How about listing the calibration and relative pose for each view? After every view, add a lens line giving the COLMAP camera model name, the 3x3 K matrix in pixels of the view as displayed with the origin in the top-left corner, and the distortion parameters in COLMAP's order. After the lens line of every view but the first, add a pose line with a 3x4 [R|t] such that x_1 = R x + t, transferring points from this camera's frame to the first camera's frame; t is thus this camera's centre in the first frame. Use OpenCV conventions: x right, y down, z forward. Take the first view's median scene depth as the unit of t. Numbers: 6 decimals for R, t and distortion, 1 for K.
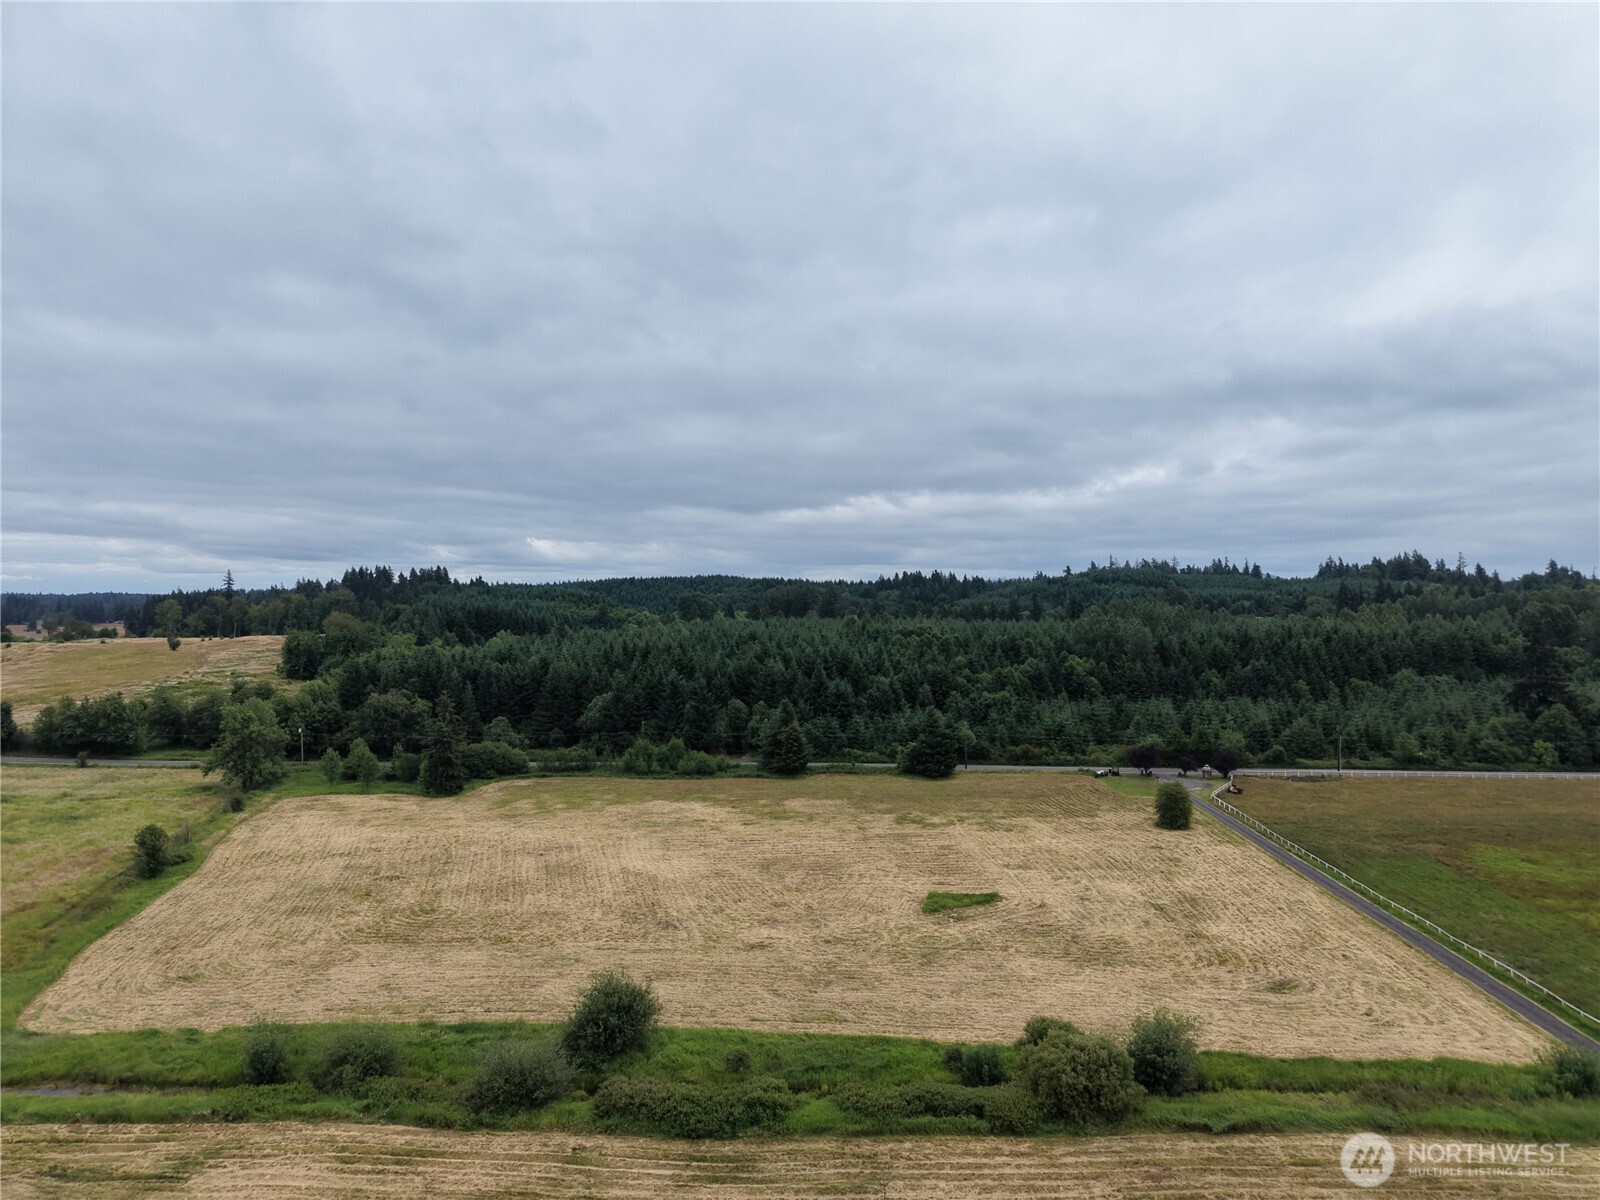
lens RADIAL K [[1066.0, 0, 802.9], [0, 1066.0, 603.8], [0, 0, 1]] dist [0.038198, -0.043783]
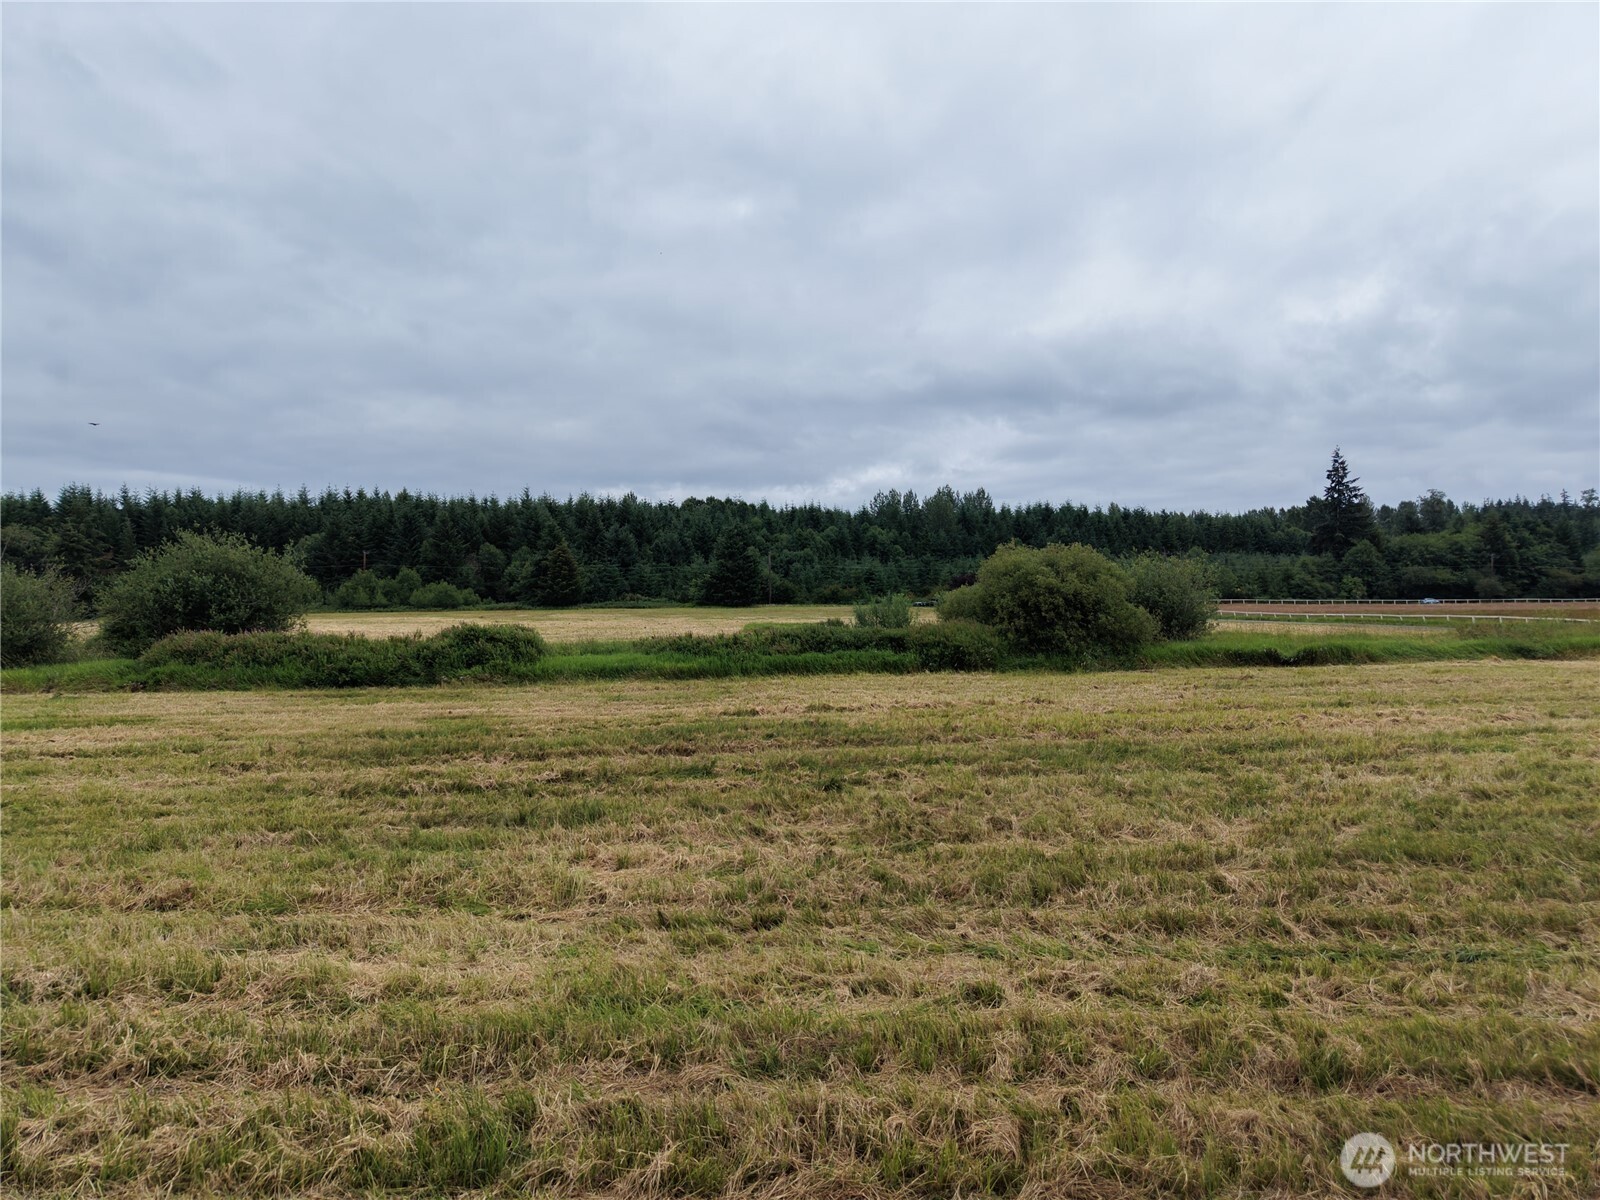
lens RADIAL K [[1066.0, 0, 805.7], [0, 1066.0, 615.1], [0, 0, 1]] dist [0.038198, -0.043783]
pose [[0.977211, -0.008150, 0.212113, 0.000100], [0.006052, 0.999926, 0.010539, 0.147357], [-0.212184, -0.009015, 0.977188, 0.153452]]
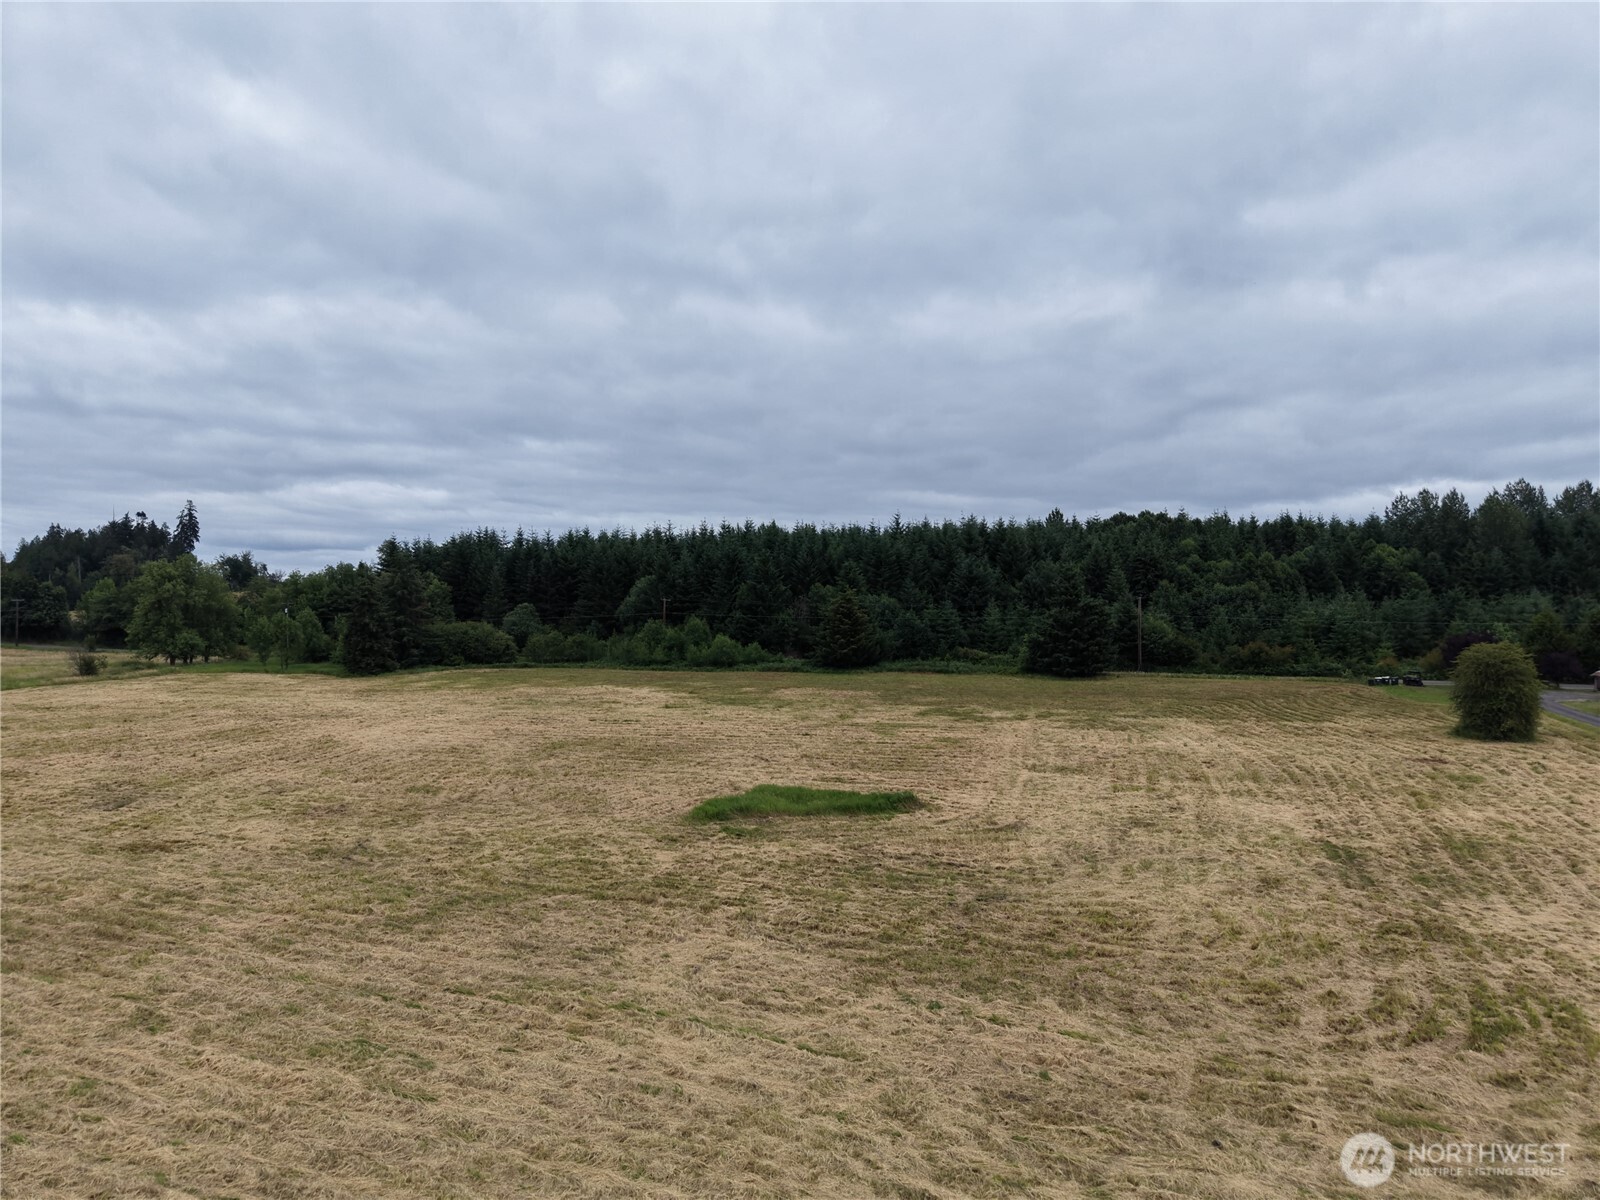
lens RADIAL K [[1066.0, 0, 796.5], [0, 1066.0, 621.7], [0, 0, 1]] dist [0.038198, -0.043783]
pose [[0.949959, 0.007232, -0.312292, 0.151506], [-0.003621, 0.999920, 0.012140, 0.114235], [0.312355, -0.010402, 0.949909, 0.345581]]
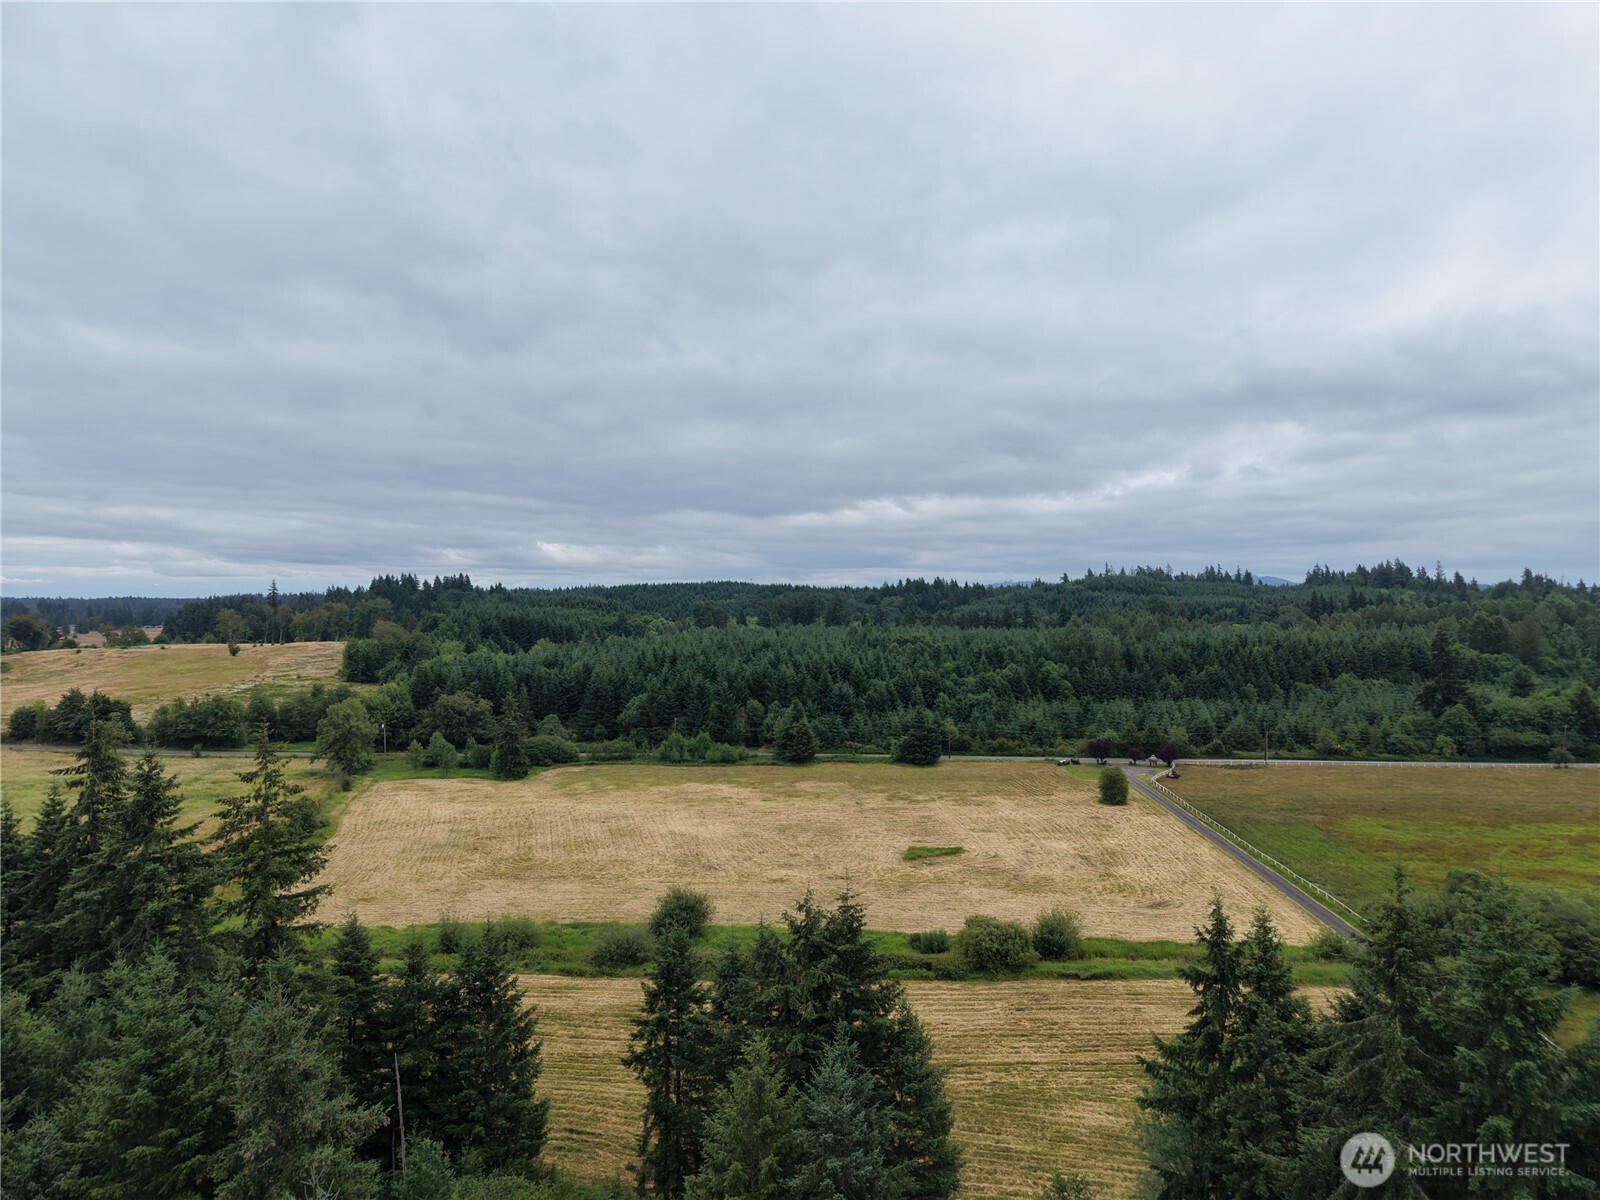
lens RADIAL K [[1066.0, 0, 803.9], [0, 1066.0, 599.1], [0, 0, 1]] dist [0.038198, -0.043783]
pose [[0.999987, -0.000064, -0.005175, -0.001662], [0.000027, 0.999975, -0.007069, -0.012378], [0.005175, 0.007069, 0.999962, -0.171009]]
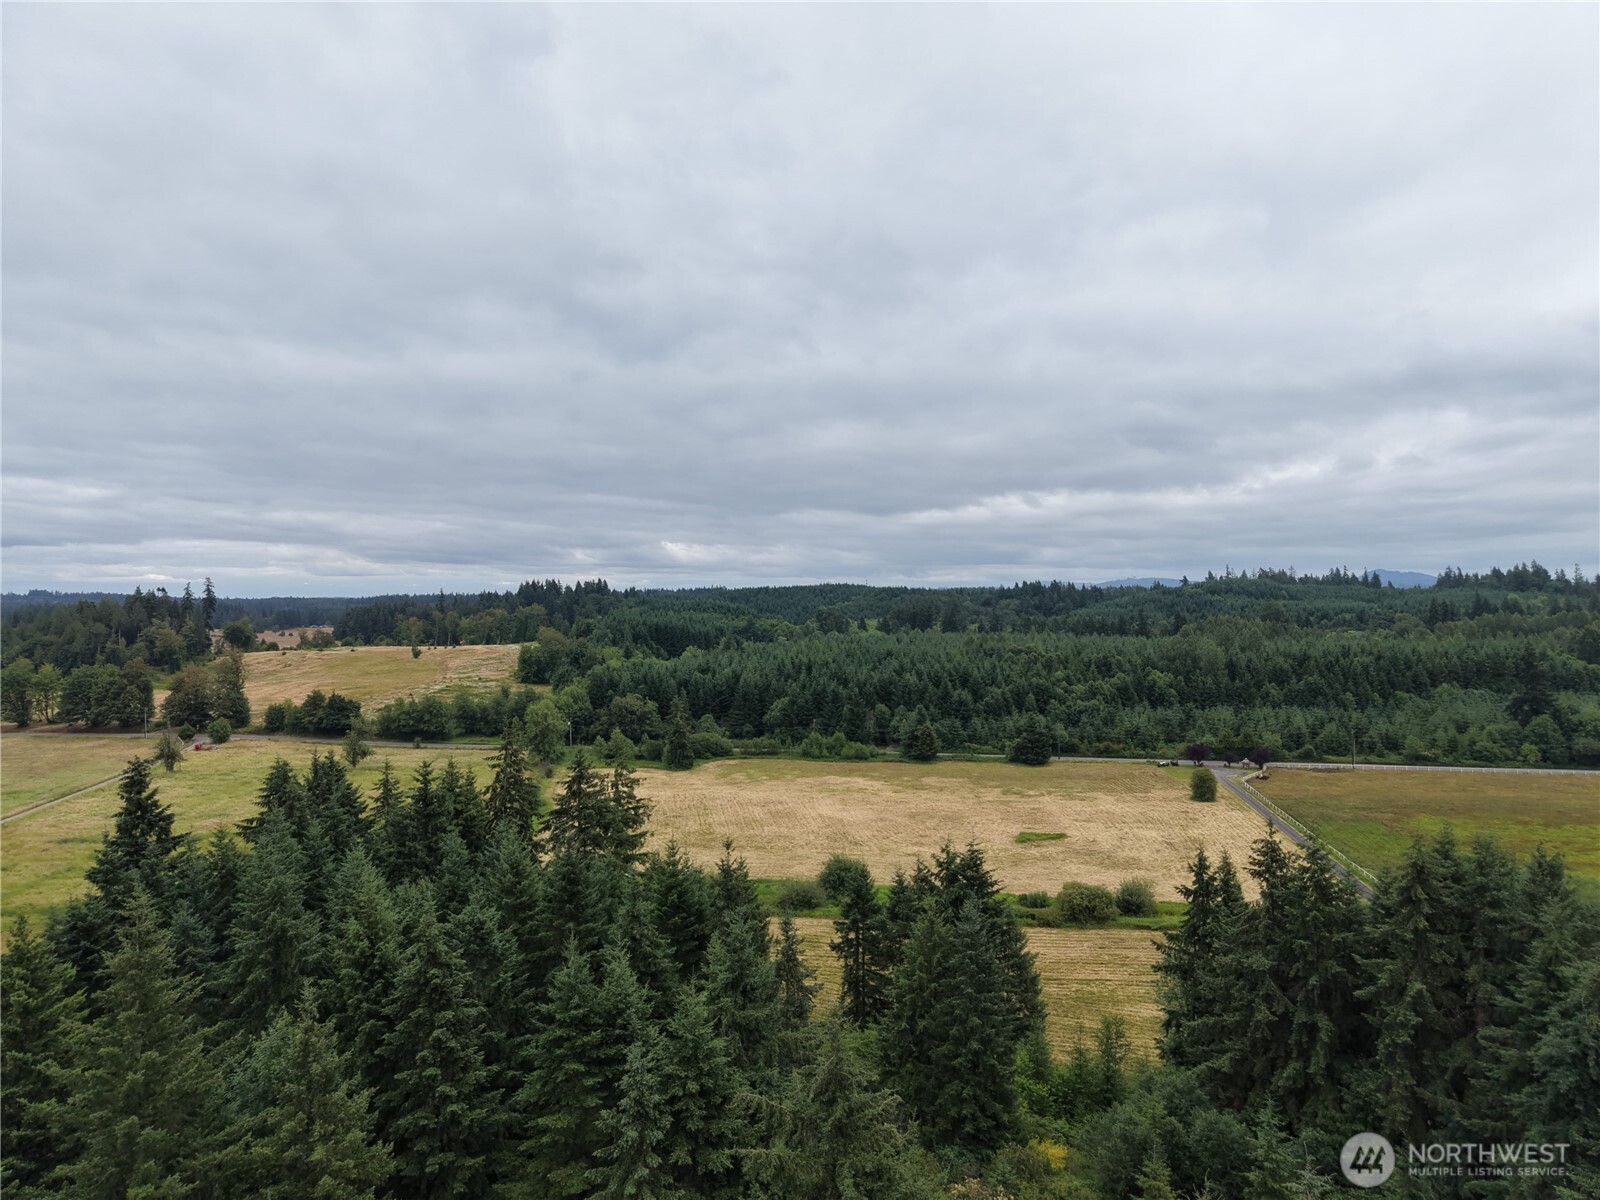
lens RADIAL K [[1066.0, 0, 805.6], [0, 1066.0, 601.0], [0, 0, 1]] dist [0.038198, -0.043783]
pose [[0.993857, -0.000693, -0.110667, -0.011474], [0.000388, 0.999996, -0.002782, -0.035781], [0.110668, 0.002722, 0.993854, -0.335323]]
